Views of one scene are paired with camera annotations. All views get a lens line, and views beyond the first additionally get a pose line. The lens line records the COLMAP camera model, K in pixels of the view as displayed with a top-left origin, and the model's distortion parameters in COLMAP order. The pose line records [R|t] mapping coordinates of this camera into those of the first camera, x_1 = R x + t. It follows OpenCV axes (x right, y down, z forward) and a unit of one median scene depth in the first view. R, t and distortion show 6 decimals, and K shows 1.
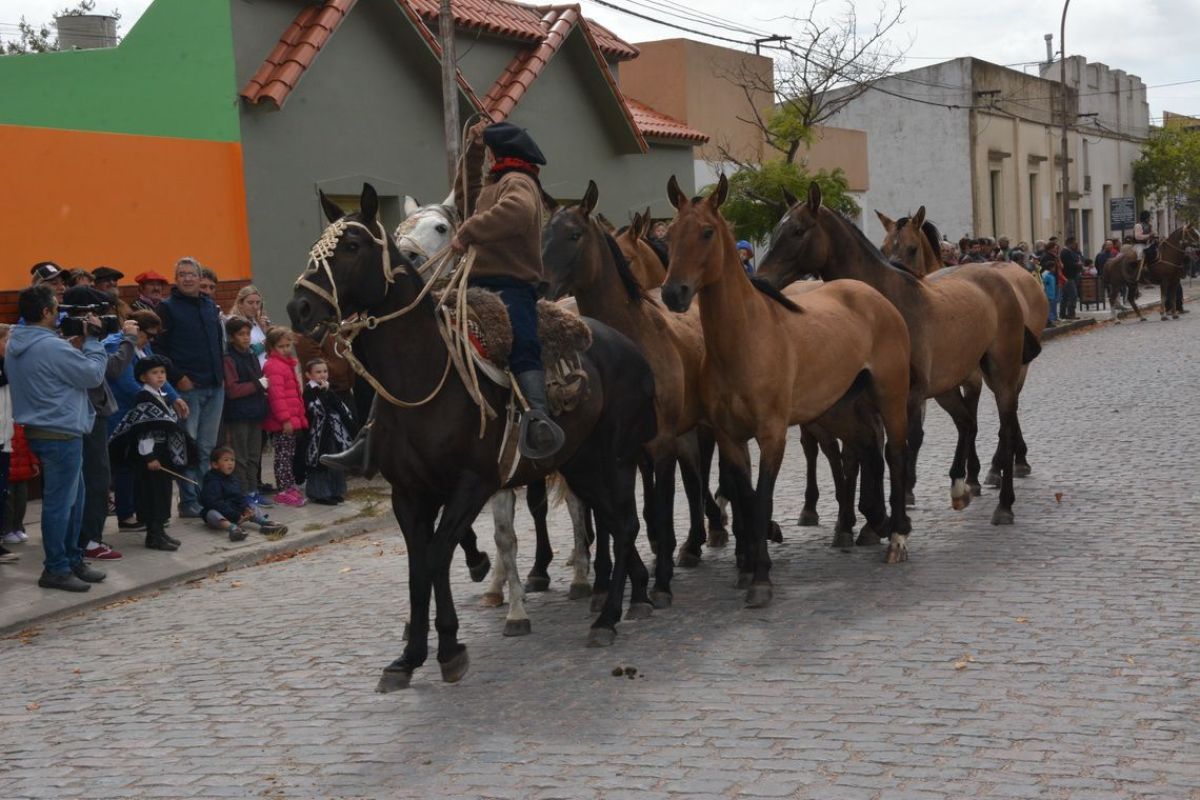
lens RADIAL K [[2294.5, 0, 600.0], [0, 2294.5, 400.0], [0, 0, 1]] dist [0.384535, 0.491125]
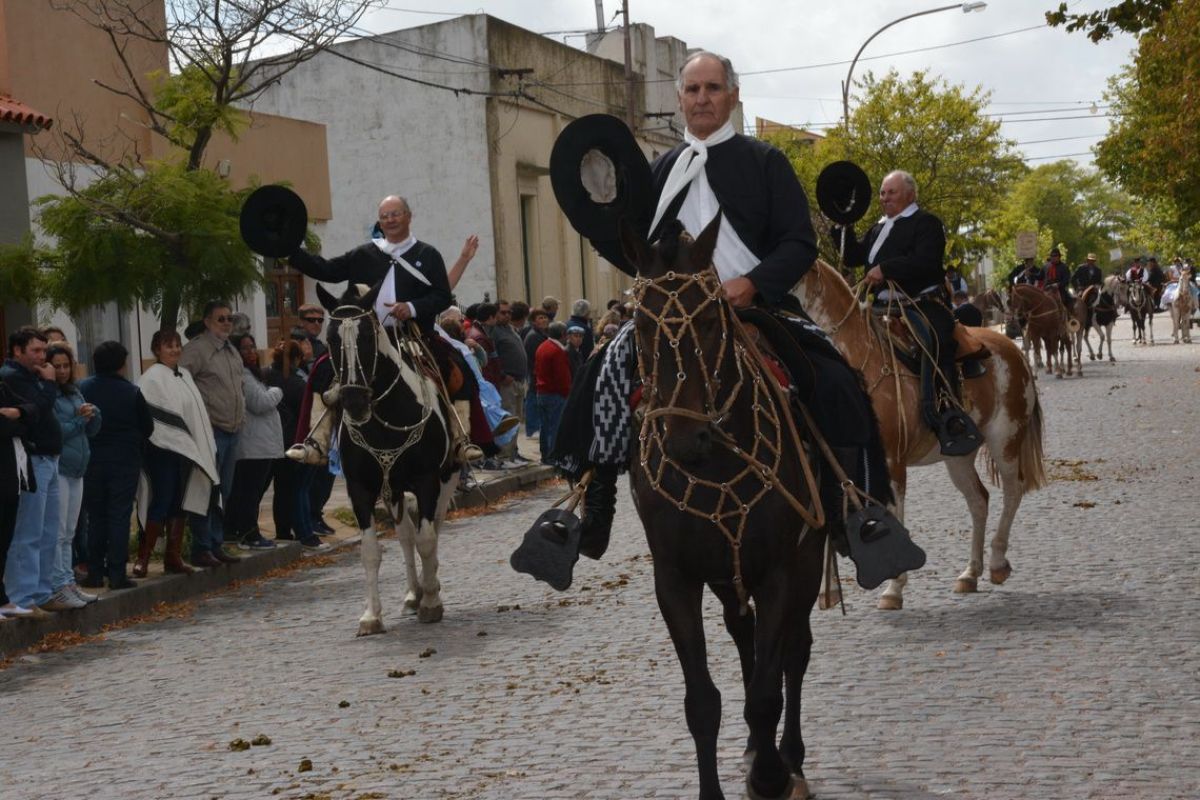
lens RADIAL K [[3398.4, 0, 600.0], [0, 3398.4, 400.0], [0, 0, 1]] dist [0.861475, 0.565893]
pose [[0.981216, -0.000365, 0.192910, 0.014399], [0.008023, 0.999210, -0.038918, -0.009363], [-0.192743, 0.039735, 0.980444, 0.130624]]
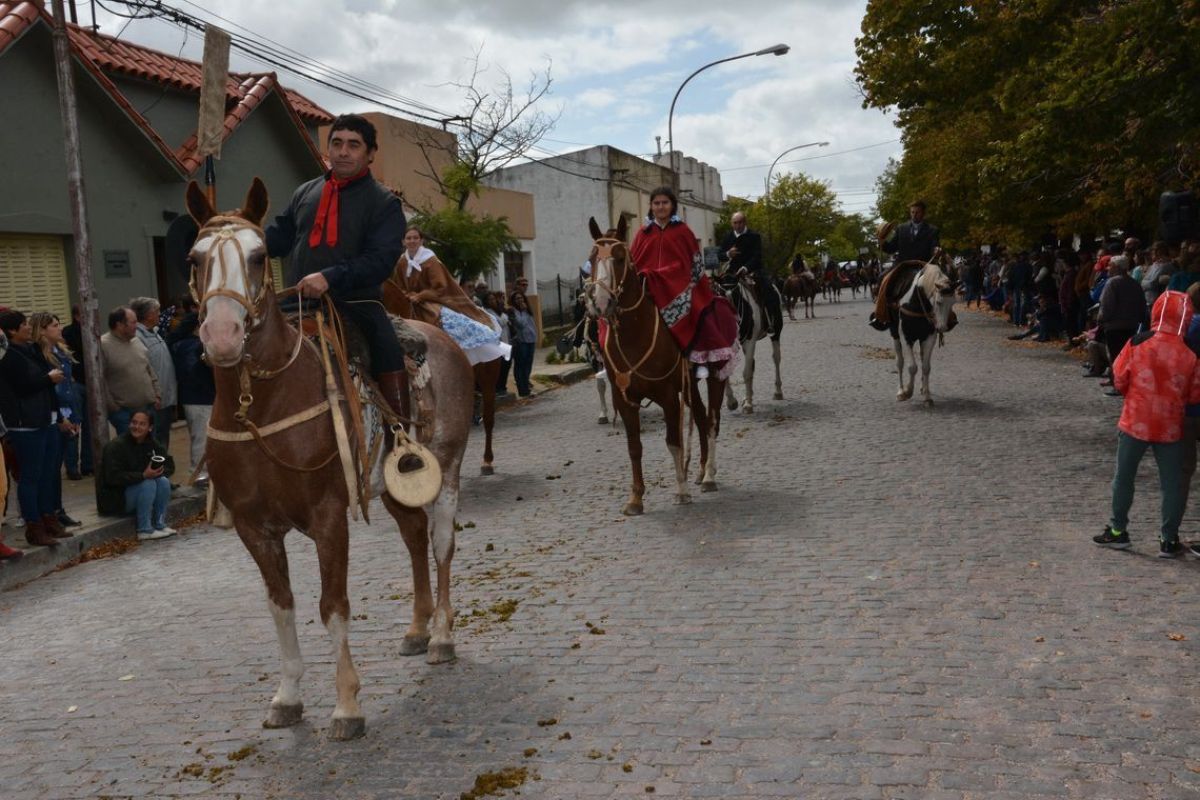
lens RADIAL K [[1368.6, 0, 600.0], [0, 1368.6, 400.0], [0, 0, 1]] dist [0.001880, 0.327416]
pose [[0.988671, -0.017572, 0.149069, 0.044491], [0.014398, 0.999647, 0.022342, -0.019445], [-0.149409, -0.019943, 0.988574, 0.283559]]
